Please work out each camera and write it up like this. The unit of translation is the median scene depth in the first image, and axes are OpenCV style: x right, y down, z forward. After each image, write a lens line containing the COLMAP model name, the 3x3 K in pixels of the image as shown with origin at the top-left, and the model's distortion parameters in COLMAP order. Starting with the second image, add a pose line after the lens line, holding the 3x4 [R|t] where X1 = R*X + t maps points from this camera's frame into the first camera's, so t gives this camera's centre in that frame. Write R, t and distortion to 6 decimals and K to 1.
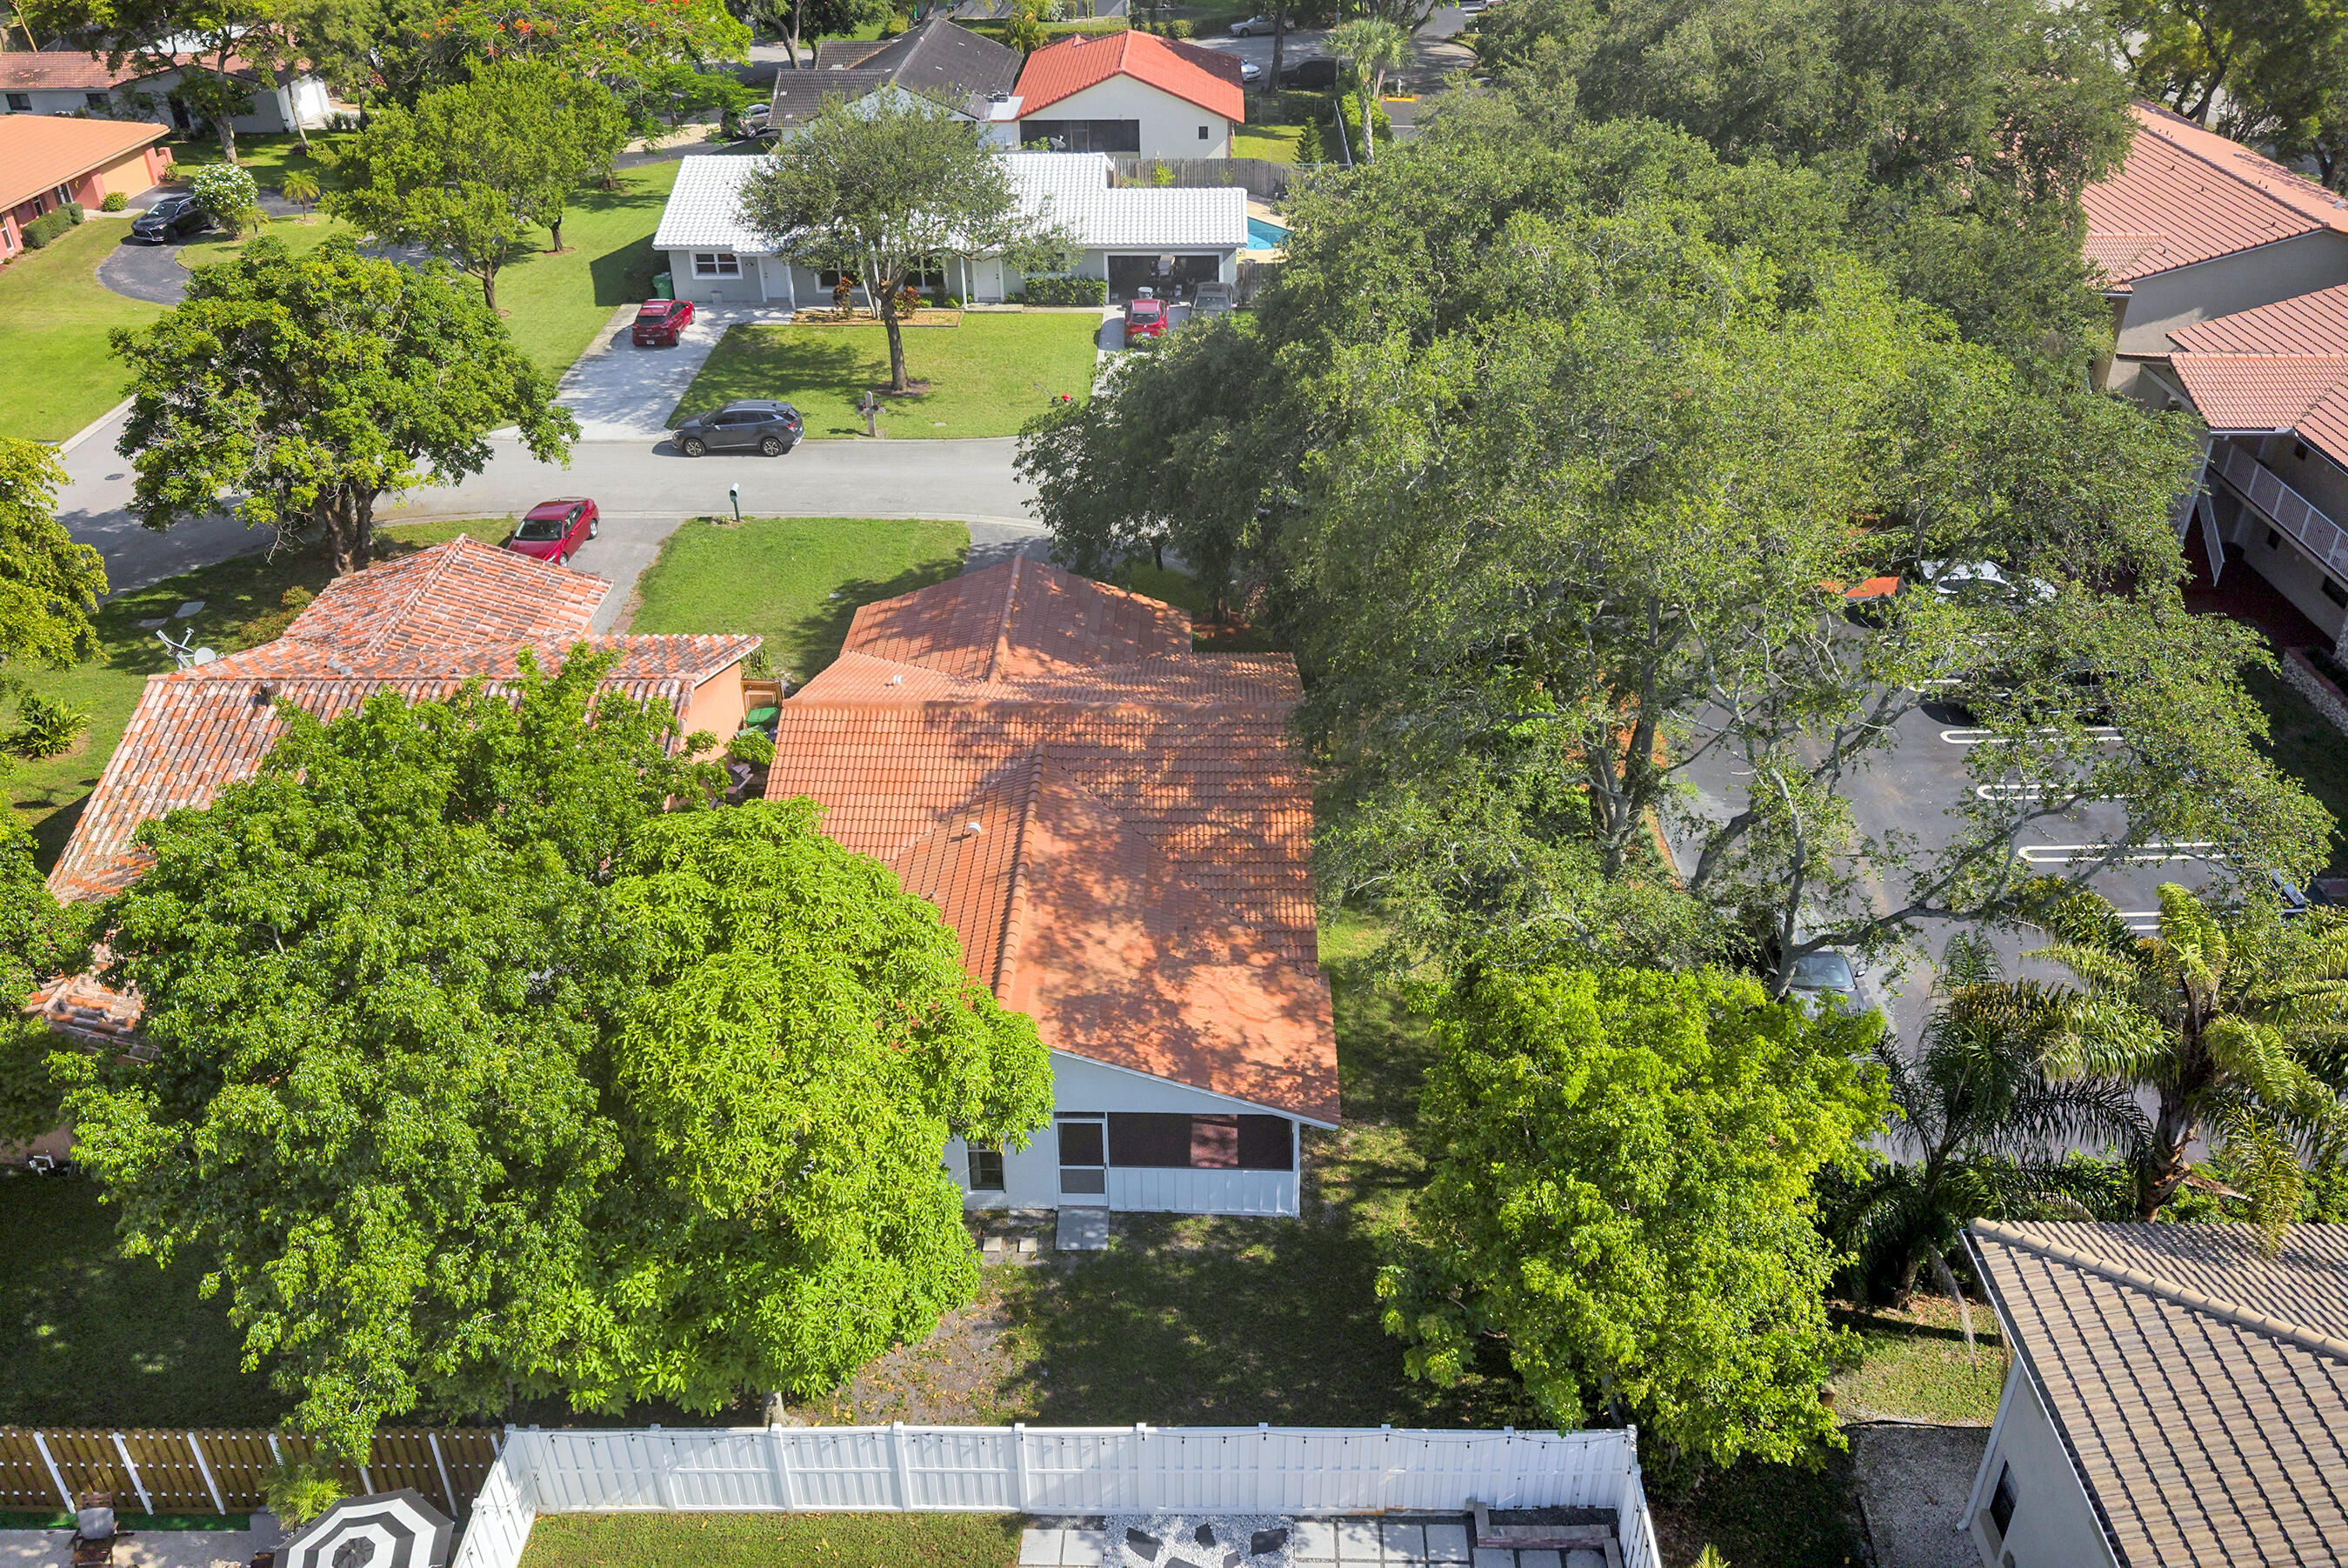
lens RADIAL K [[1847.6, 0, 1195.8], [0, 1847.6, 782.5], [0, 0, 1]] dist [0.003676, -0.001482]
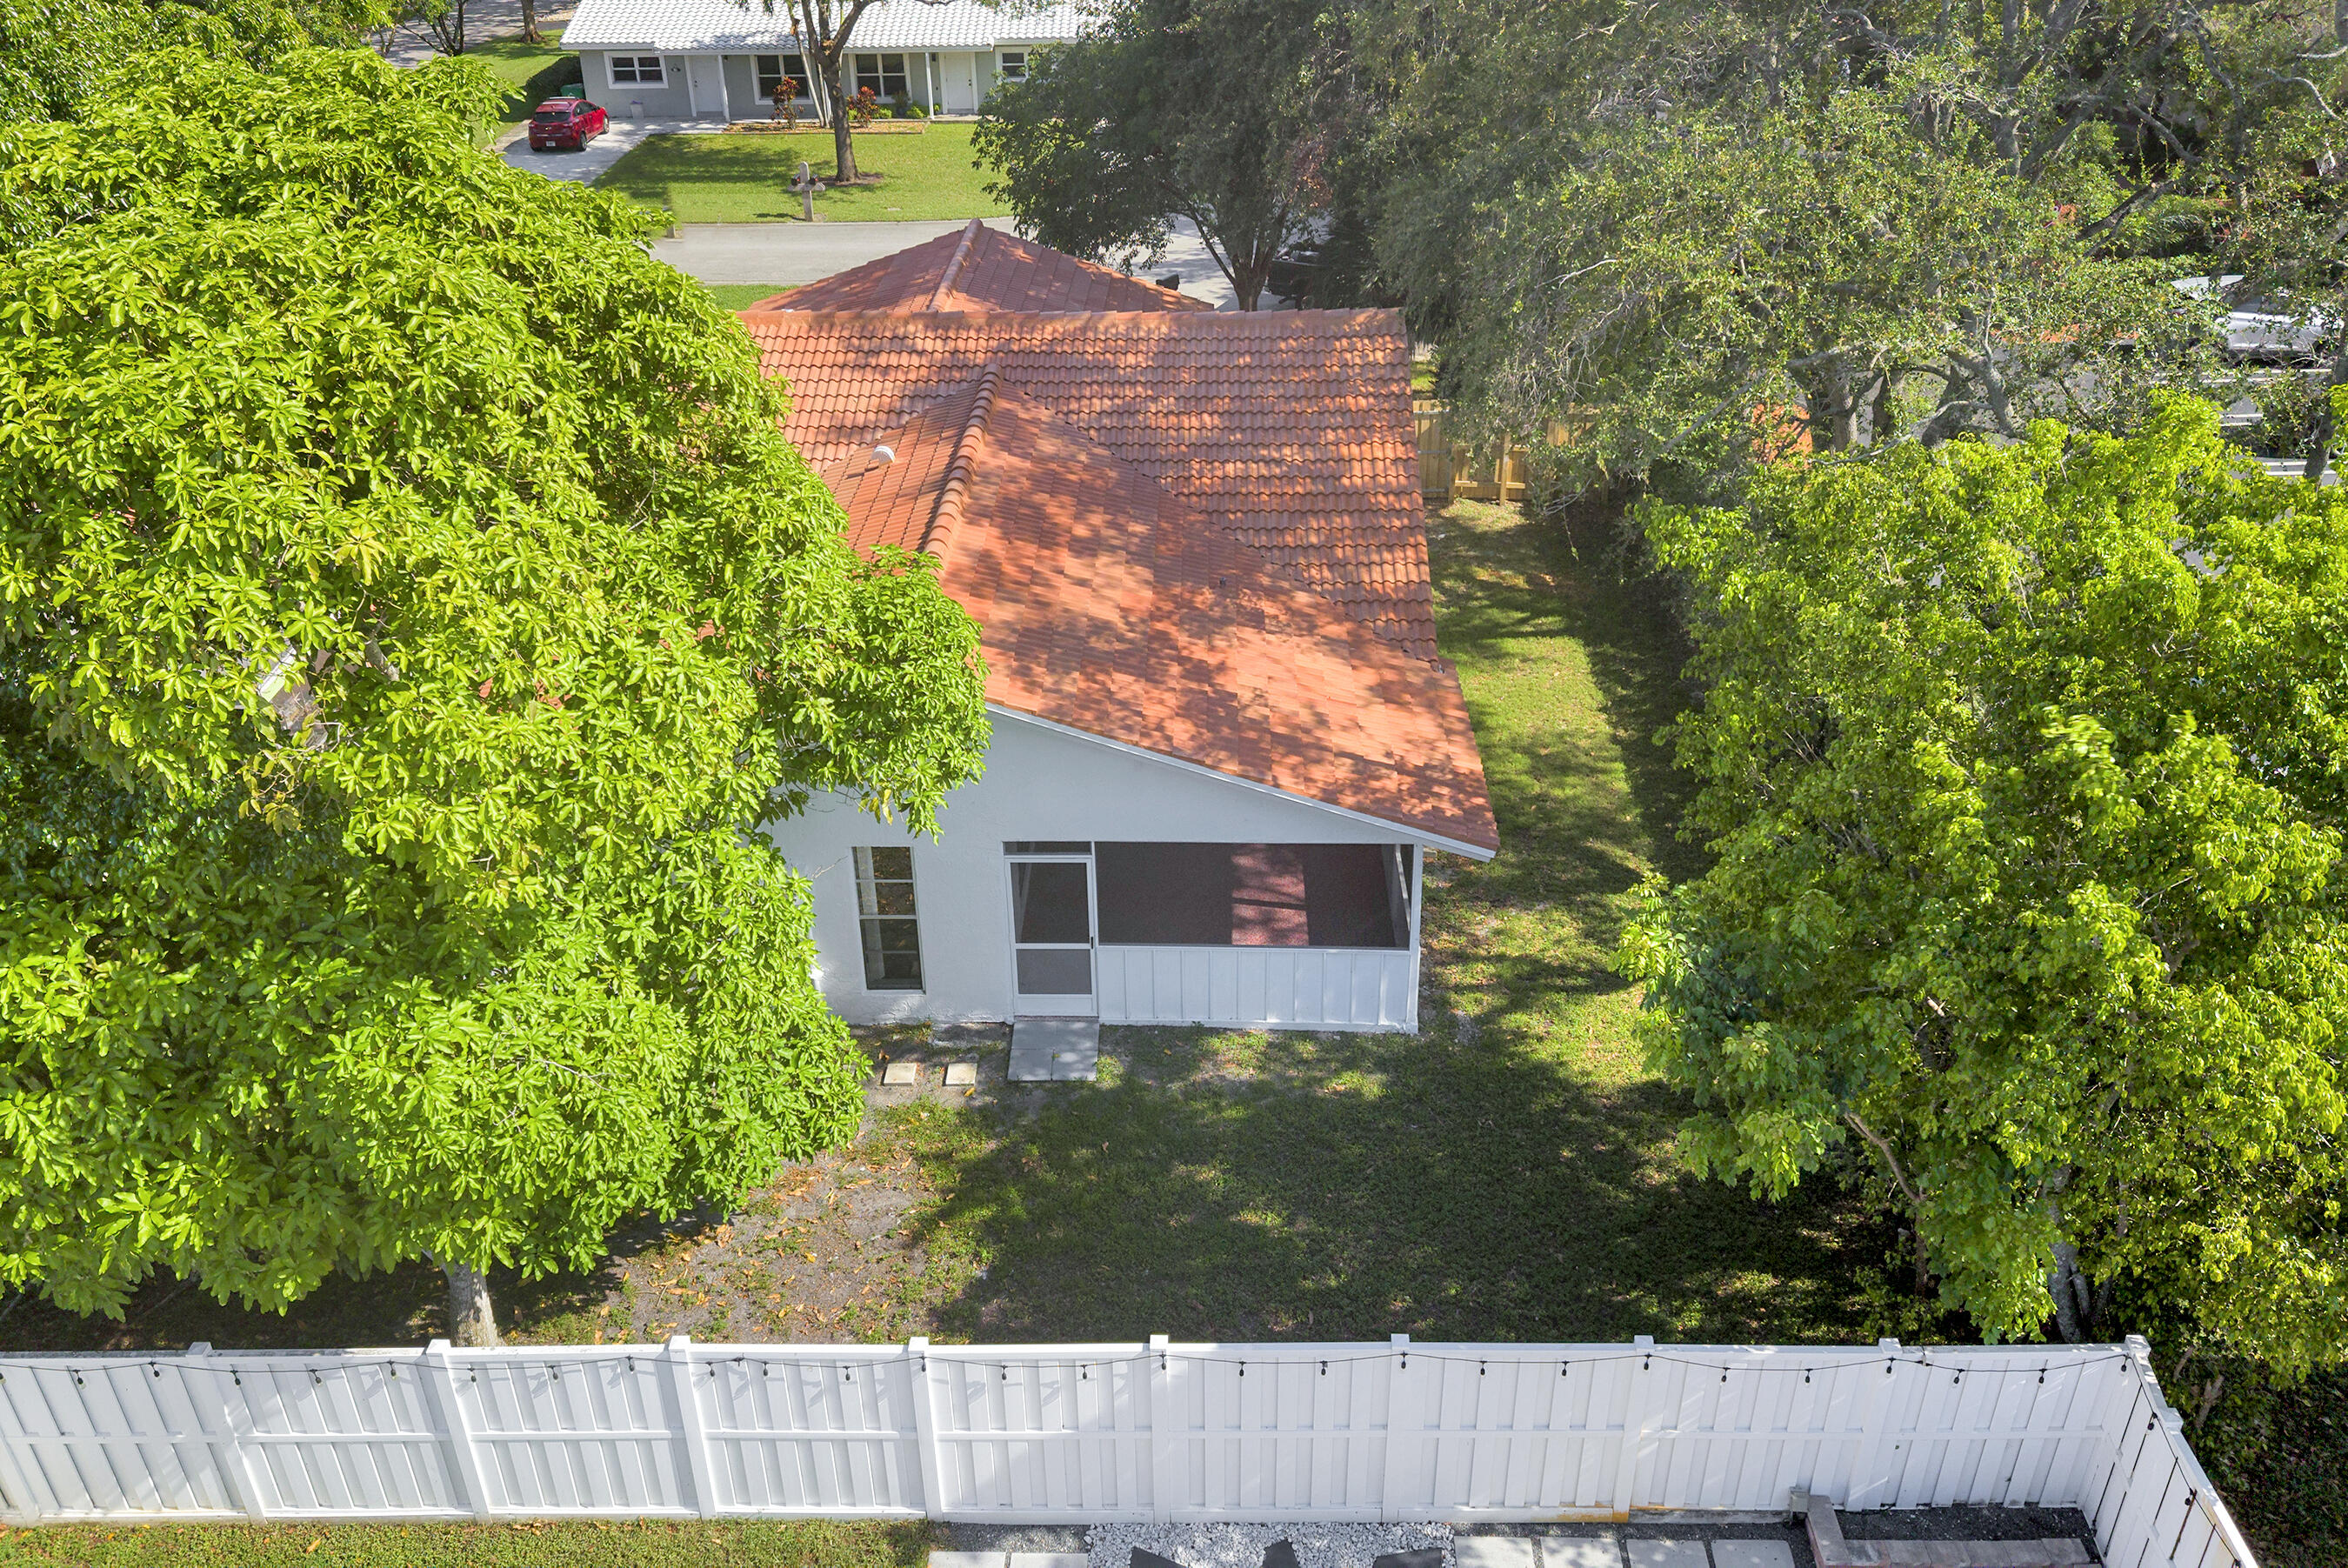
lens RADIAL K [[1827.1, 0, 1174.0], [0, 1827.1, 784.0], [0, 0, 1]] dist [0.007940, -0.001676]
pose [[0.999864, -0.009549, -0.013471, -0.014314], [0.009012, 0.999184, -0.039376, 0.182318], [0.013836, 0.039249, 0.999134, 0.417379]]
